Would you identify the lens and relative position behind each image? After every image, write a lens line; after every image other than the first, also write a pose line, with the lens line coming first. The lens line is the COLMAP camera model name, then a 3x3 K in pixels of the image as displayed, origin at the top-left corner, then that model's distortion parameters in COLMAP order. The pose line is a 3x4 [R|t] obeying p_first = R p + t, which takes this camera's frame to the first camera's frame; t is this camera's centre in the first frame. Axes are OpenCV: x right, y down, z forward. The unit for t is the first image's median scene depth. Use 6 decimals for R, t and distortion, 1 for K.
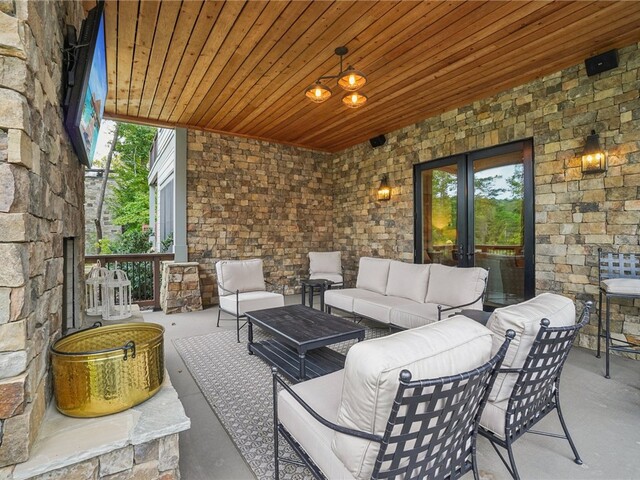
lens RADIAL K [[319.6, 0, 320.4], [0, 319.6, 234.9], [0, 0, 1]] dist [-0.057395, 0.020529]
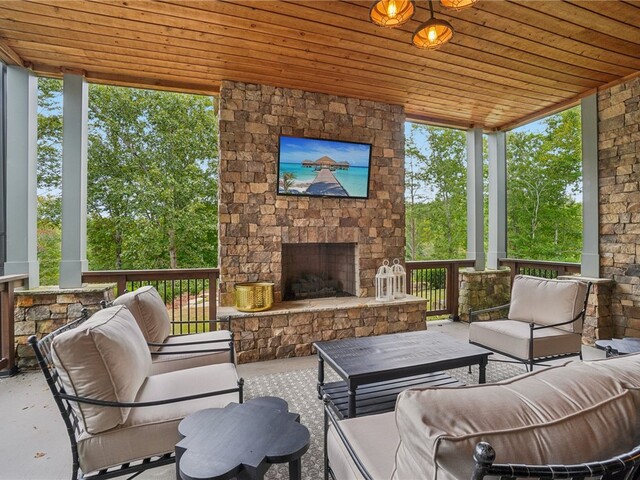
lens RADIAL K [[319.6, 0, 320.4], [0, 319.6, 234.9], [0, 0, 1]] dist [-0.057395, 0.020529]
pose [[-0.253193, -0.010251, -0.967361, 0.415840], [0.009813, 0.999865, -0.013164, -0.008980], [0.967366, -0.012826, -0.253059, 0.558874]]
